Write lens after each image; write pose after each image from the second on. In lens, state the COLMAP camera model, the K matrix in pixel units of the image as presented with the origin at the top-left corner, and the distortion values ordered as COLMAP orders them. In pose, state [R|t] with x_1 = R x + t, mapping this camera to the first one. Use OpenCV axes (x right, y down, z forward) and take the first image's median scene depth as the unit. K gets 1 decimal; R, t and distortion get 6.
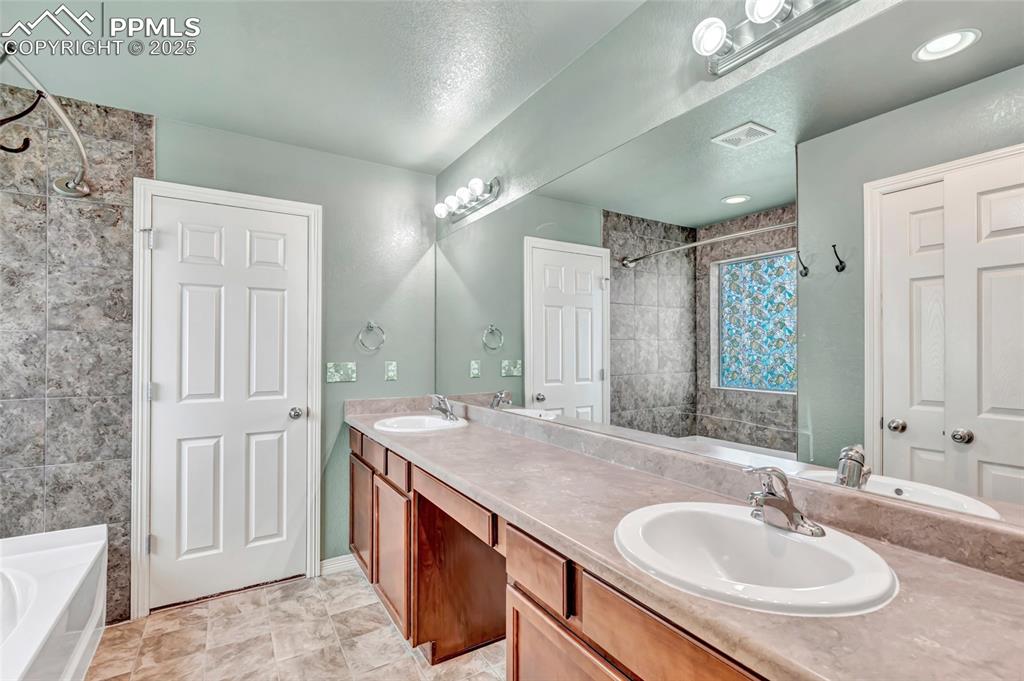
lens RADIAL K [[466.6, 0, 514.1], [0, 466.6, 346.3], [0, 0, 1]] dist [0.001937, 0.000126]
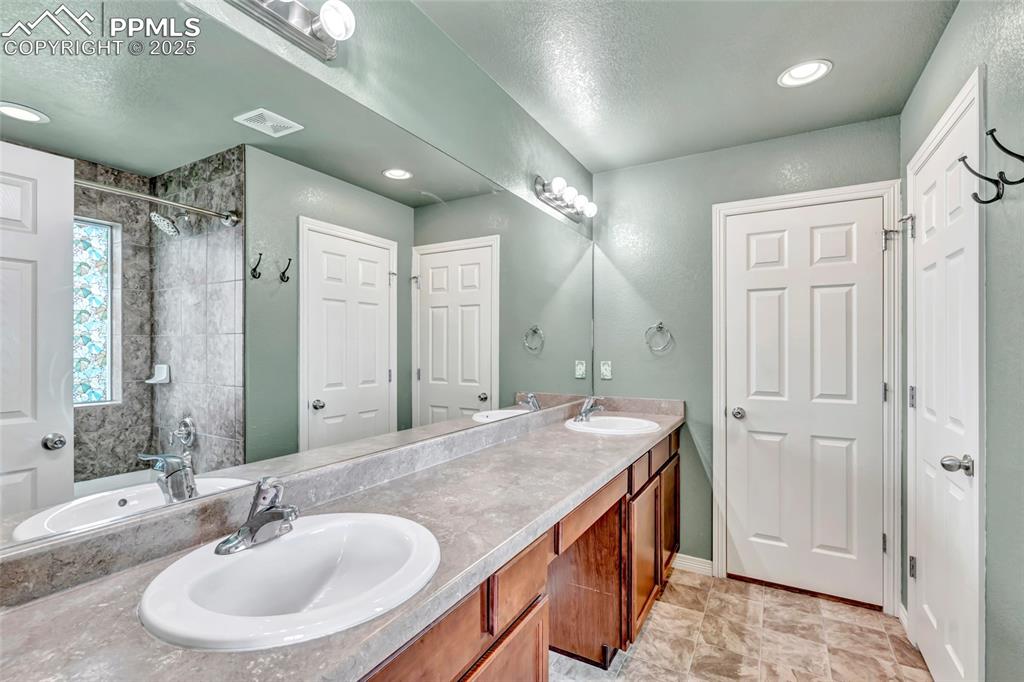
lens RADIAL K [[466.6, 0, 518.6], [0, 466.6, 341.6], [0, 0, 1]] dist [0.001937, 0.000126]
pose [[-0.489862, 0.005848, 0.871780, -1.112795], [-0.005917, 0.999932, -0.010033, 0.003833], [-0.871780, -0.010073, -0.489795, 1.902298]]
